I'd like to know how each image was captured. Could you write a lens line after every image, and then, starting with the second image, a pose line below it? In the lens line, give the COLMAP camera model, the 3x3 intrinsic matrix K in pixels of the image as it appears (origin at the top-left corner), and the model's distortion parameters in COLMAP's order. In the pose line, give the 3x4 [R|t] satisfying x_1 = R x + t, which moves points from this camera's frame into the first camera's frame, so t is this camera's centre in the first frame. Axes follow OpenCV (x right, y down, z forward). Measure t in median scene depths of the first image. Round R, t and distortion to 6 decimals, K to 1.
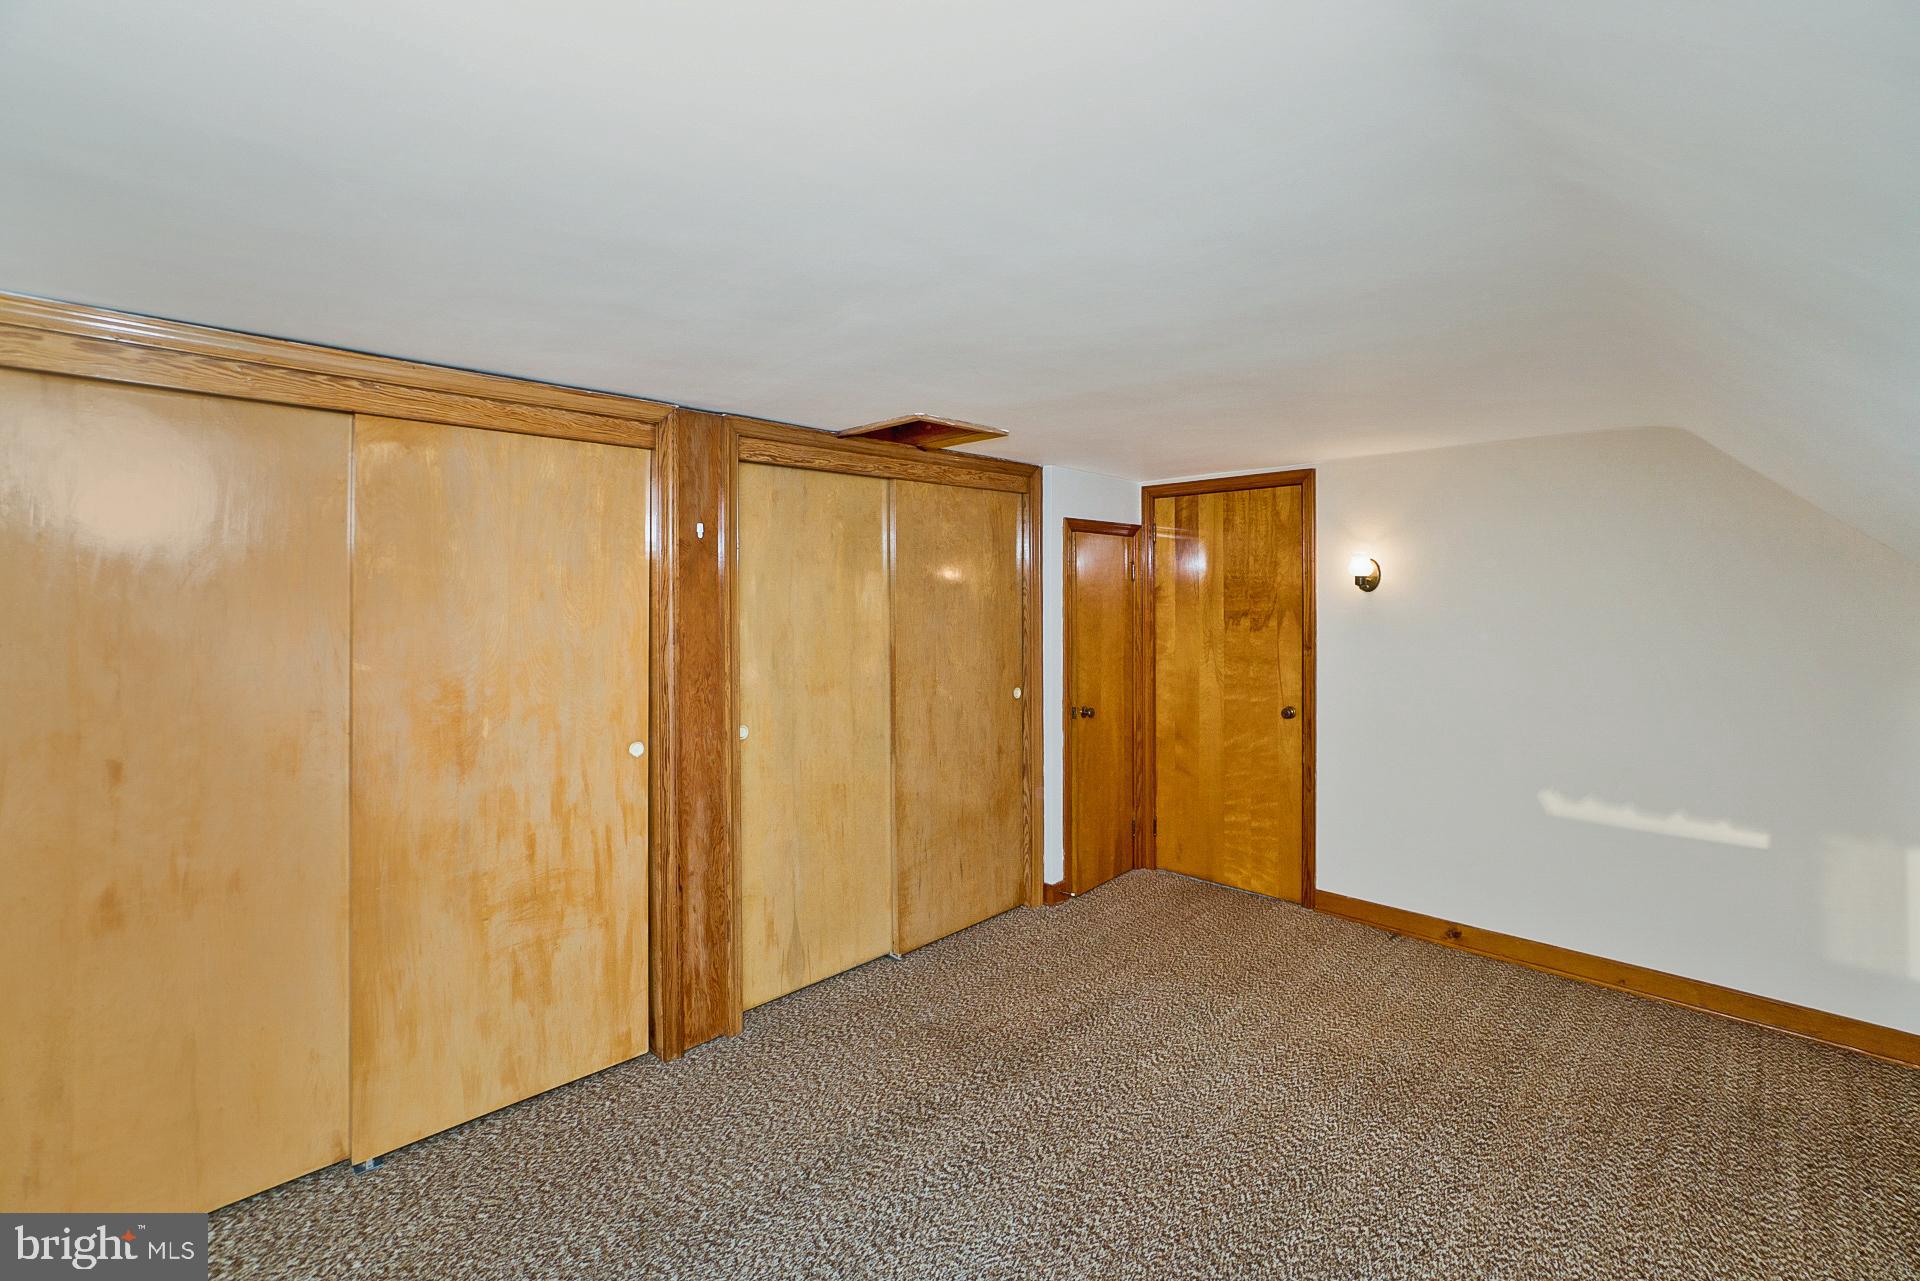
lens RADIAL K [[821.1, 0, 960.0], [0, 821.1, 640.5], [0, 0, 1]] dist [-0.057575, 0.019535]
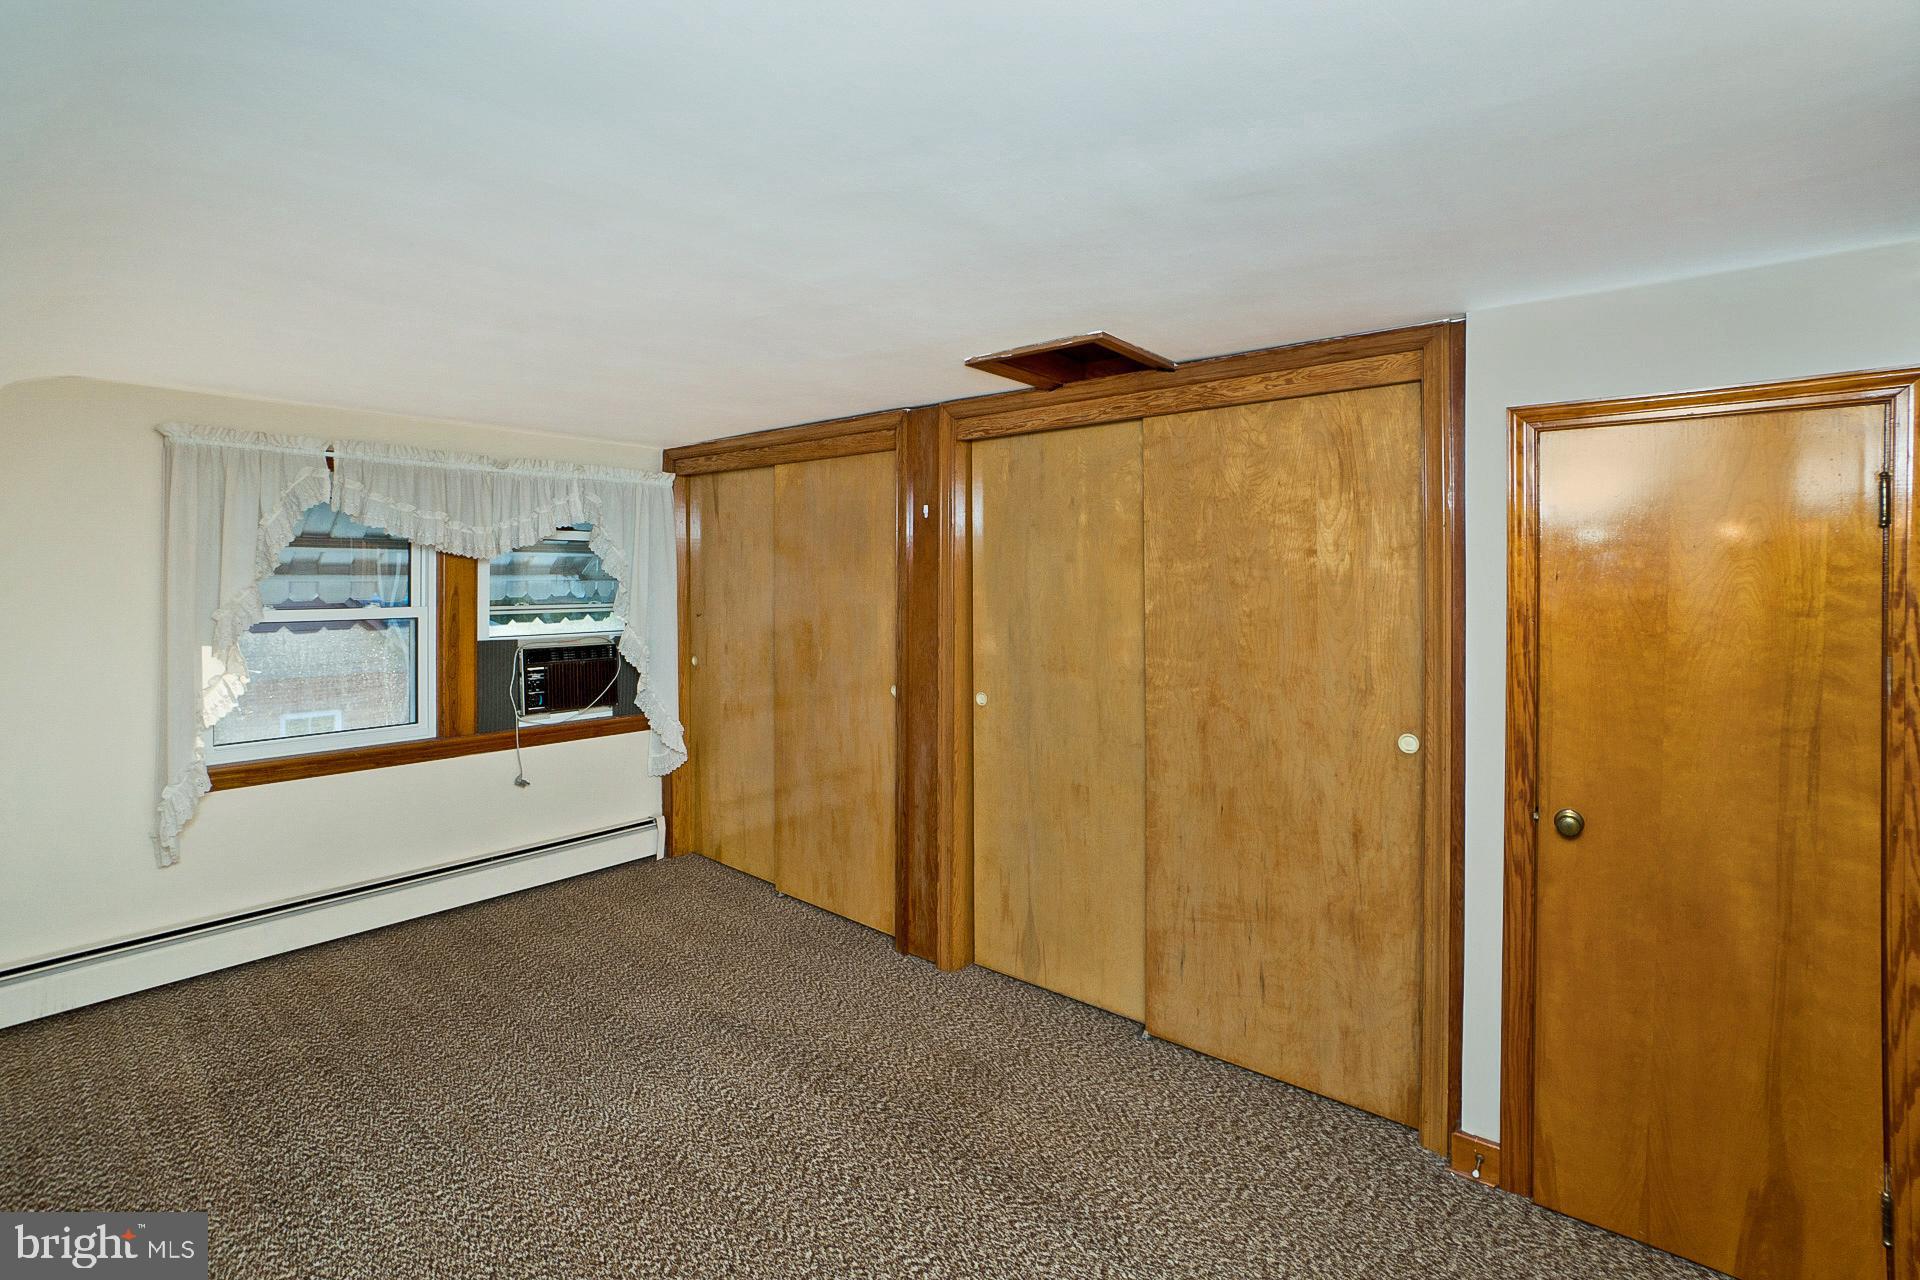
lens RADIAL K [[840.0, 0, 960.0], [0, 840.0, 640.0], [0, 0, 1]] dist [-0.042900, 0.022528]
pose [[0.106045, 0.064923, -0.992240, 0.674270], [-0.069101, 0.995935, 0.057780, -0.019798], [0.991957, 0.062437, 0.110100, 0.718332]]
